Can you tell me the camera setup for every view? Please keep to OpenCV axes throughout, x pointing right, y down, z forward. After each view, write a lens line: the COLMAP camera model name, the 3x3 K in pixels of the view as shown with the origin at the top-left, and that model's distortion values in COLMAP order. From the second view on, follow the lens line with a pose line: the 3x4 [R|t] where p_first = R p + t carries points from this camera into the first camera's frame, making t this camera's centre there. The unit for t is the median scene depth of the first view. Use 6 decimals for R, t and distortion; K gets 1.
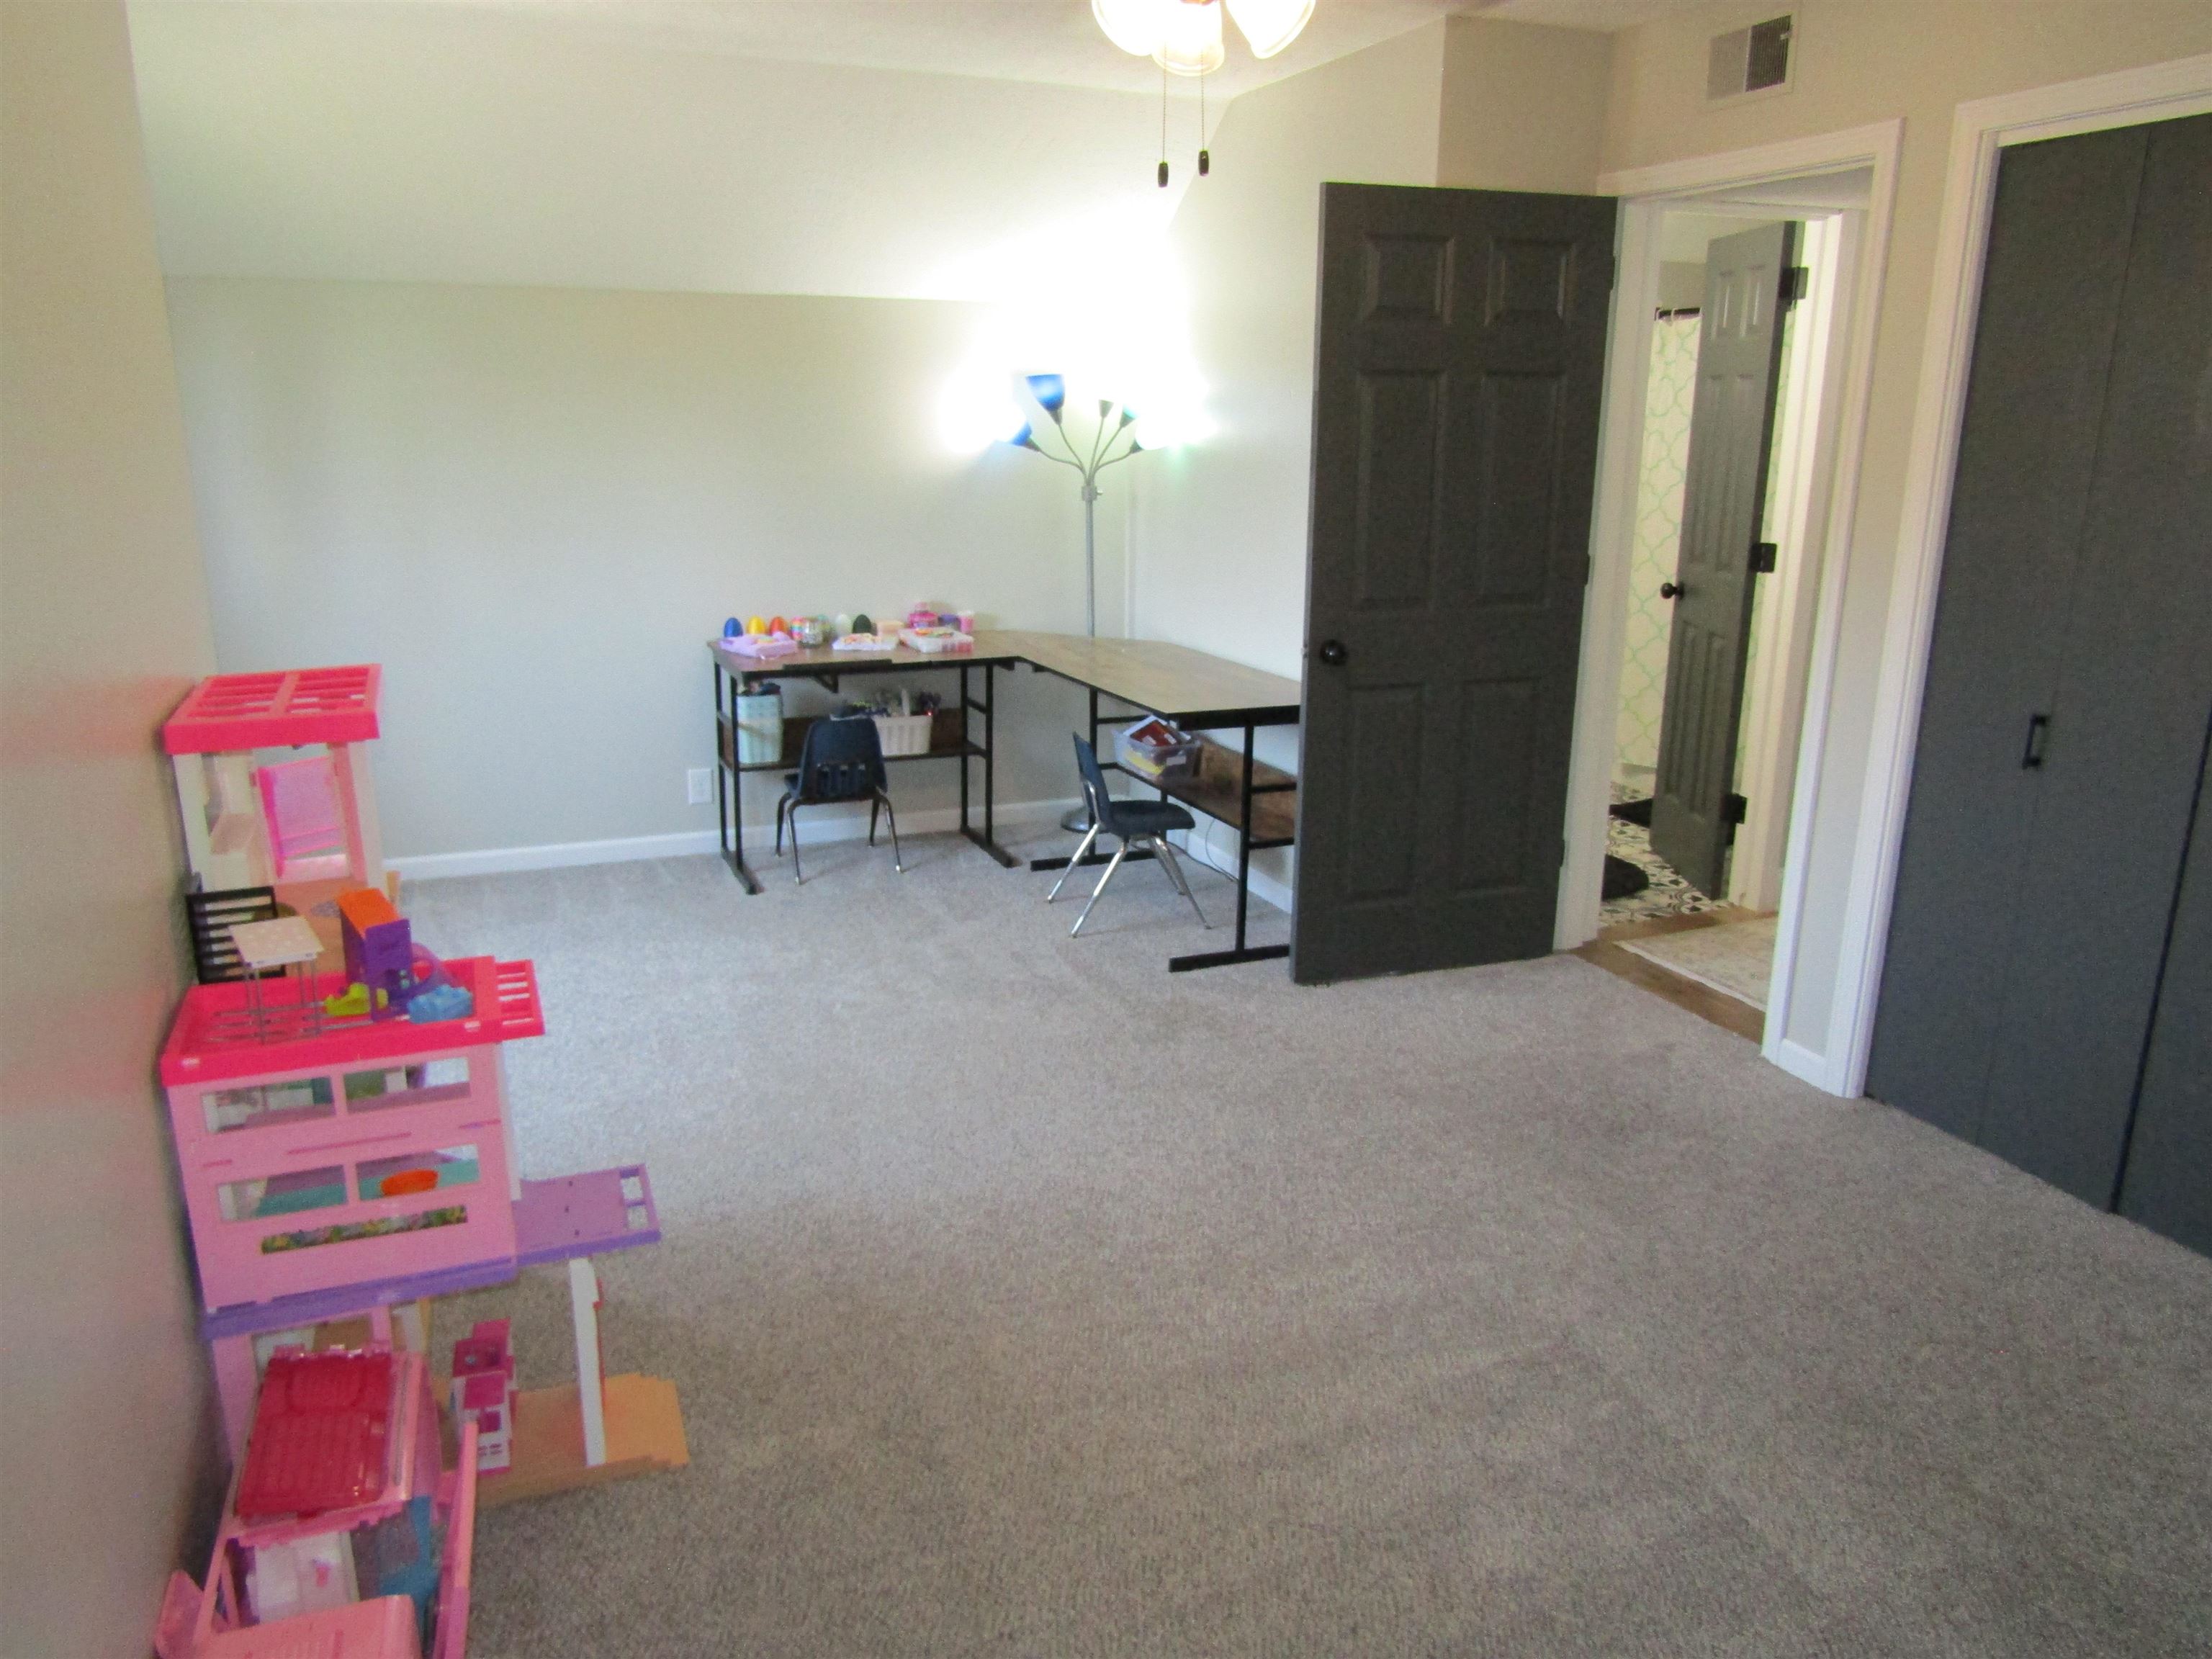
lens RADIAL K [[1561.0, 0, 1106.0], [0, 1561.0, 829.5], [0, 0, 1]] dist [0.003273, 0.000284]
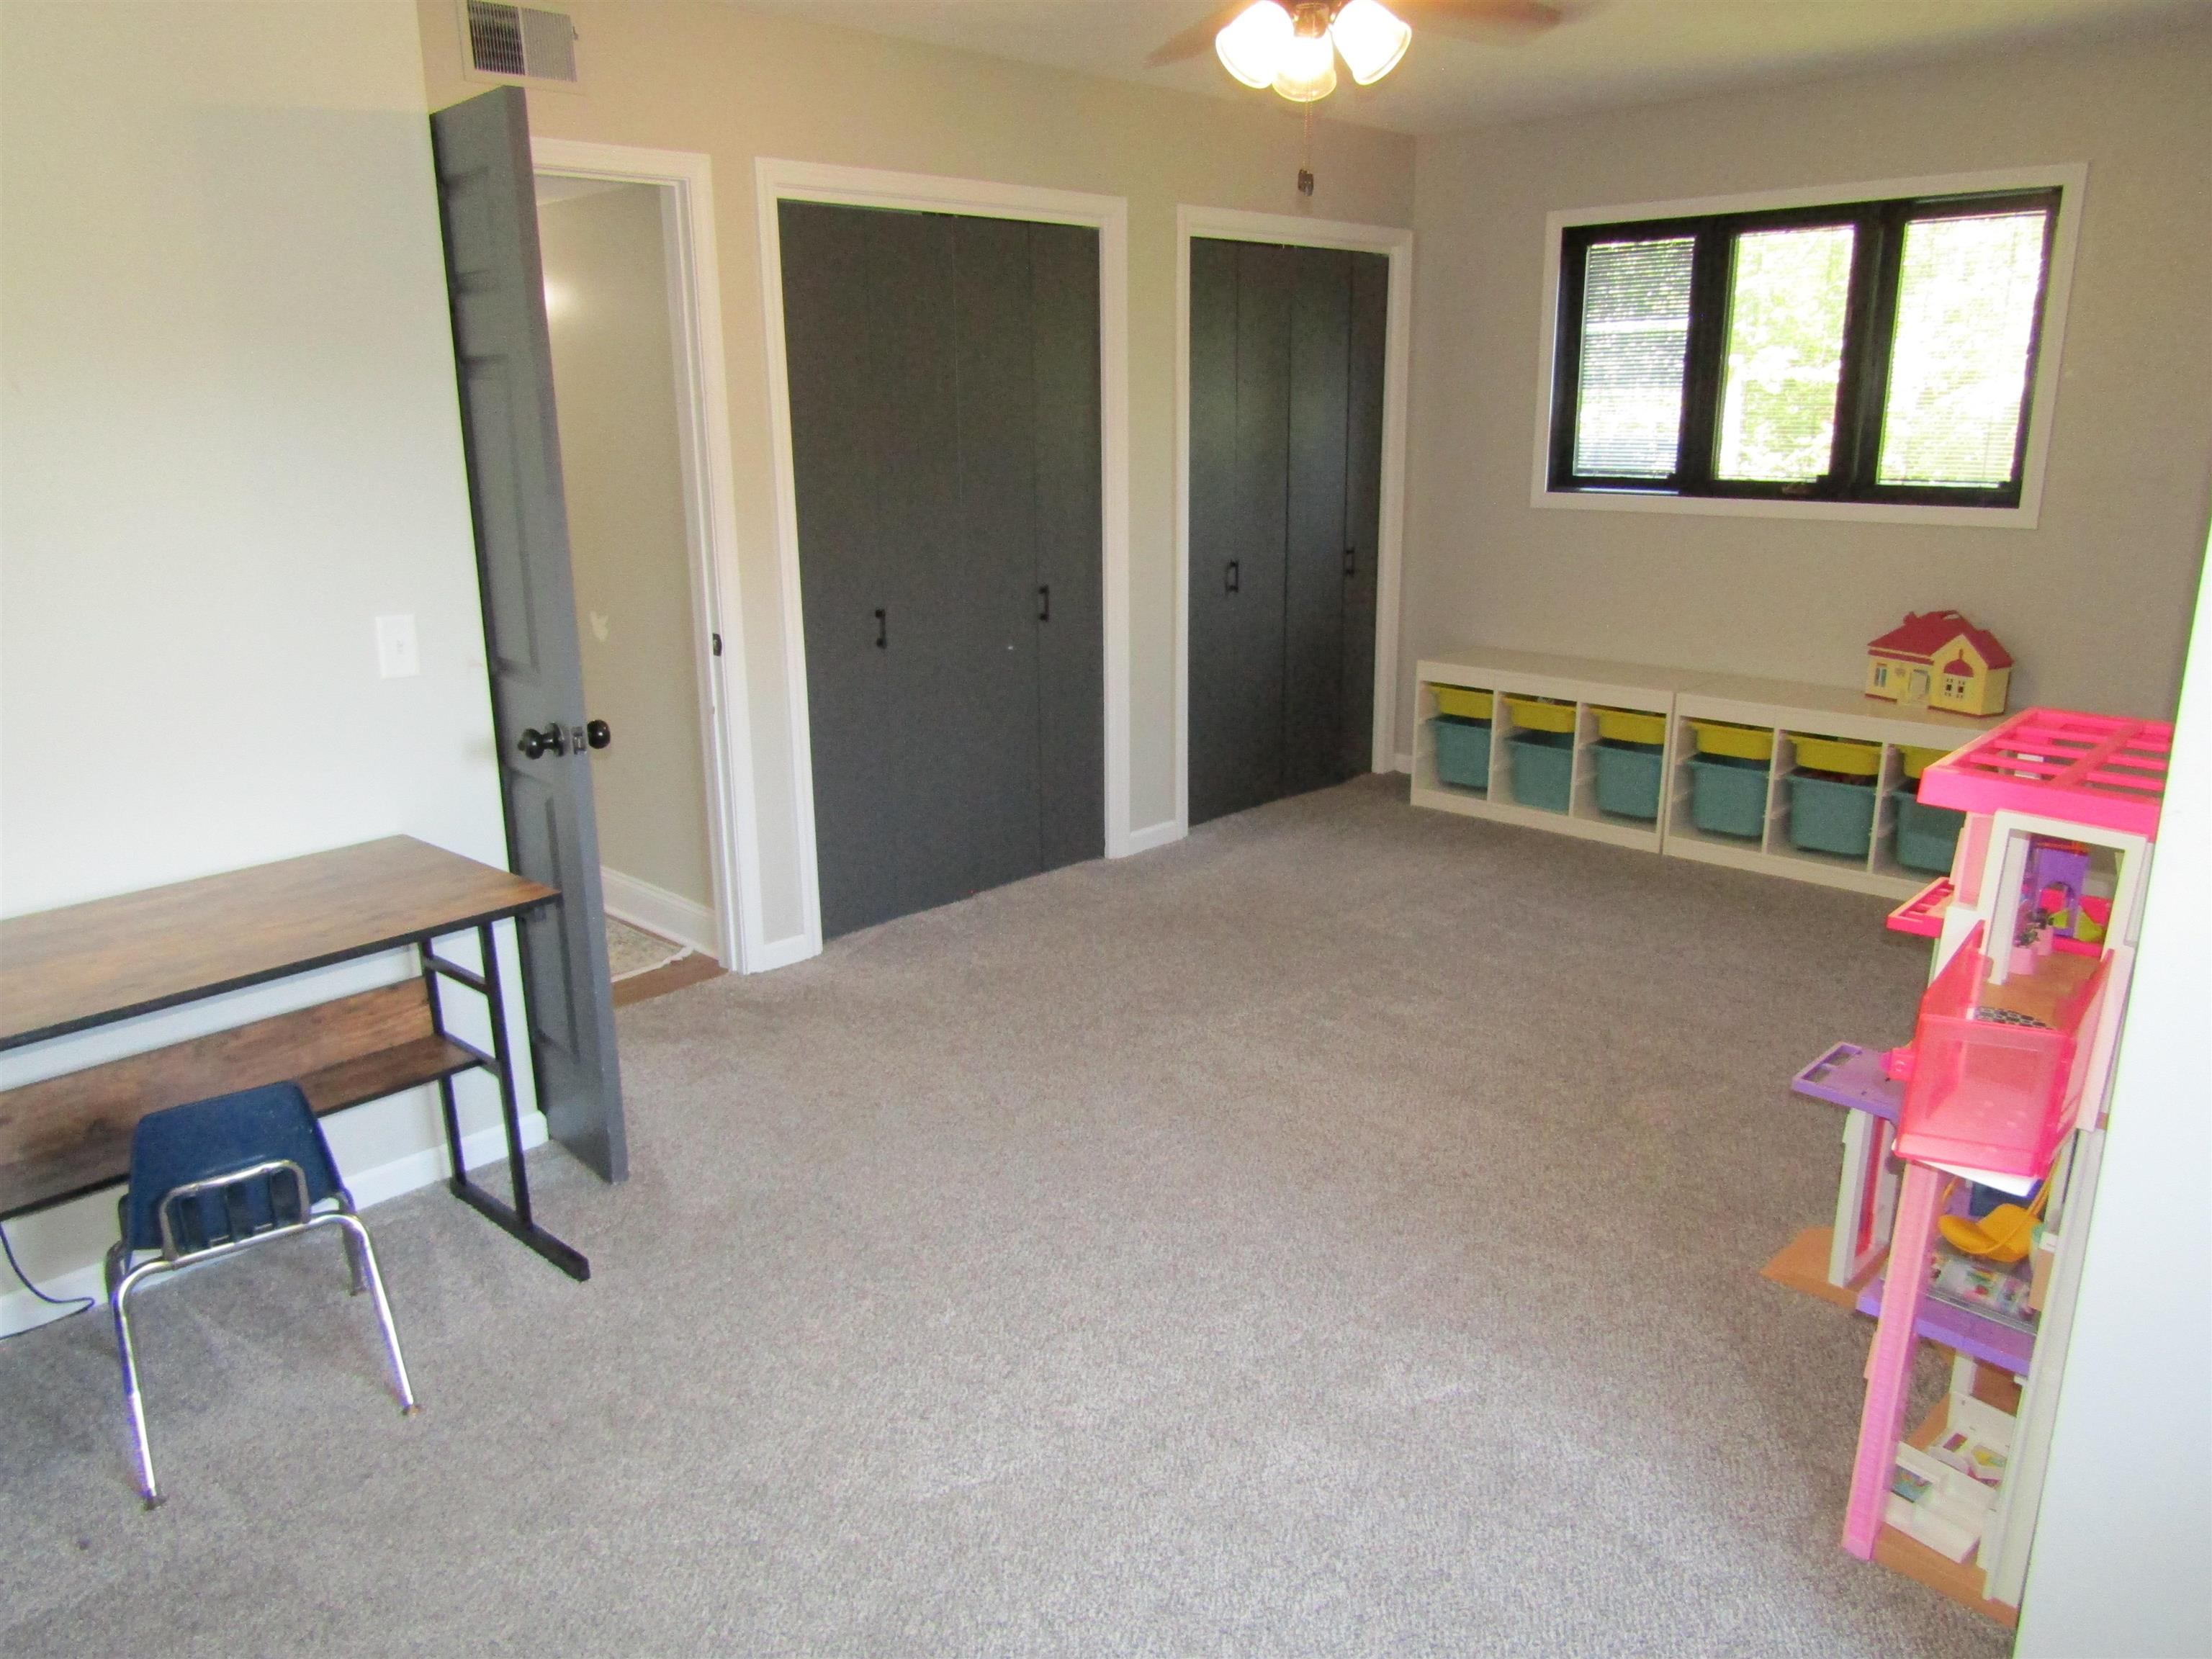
lens RADIAL K [[1561.0, 0, 1106.0], [0, 1561.0, 829.5], [0, 0, 1]] dist [0.003273, 0.000284]
pose [[-0.403282, -0.253093, 0.879379, -0.791491], [0.238414, 0.898740, 0.368001, -0.368058], [-0.883472, 0.358065, -0.302105, 1.297890]]
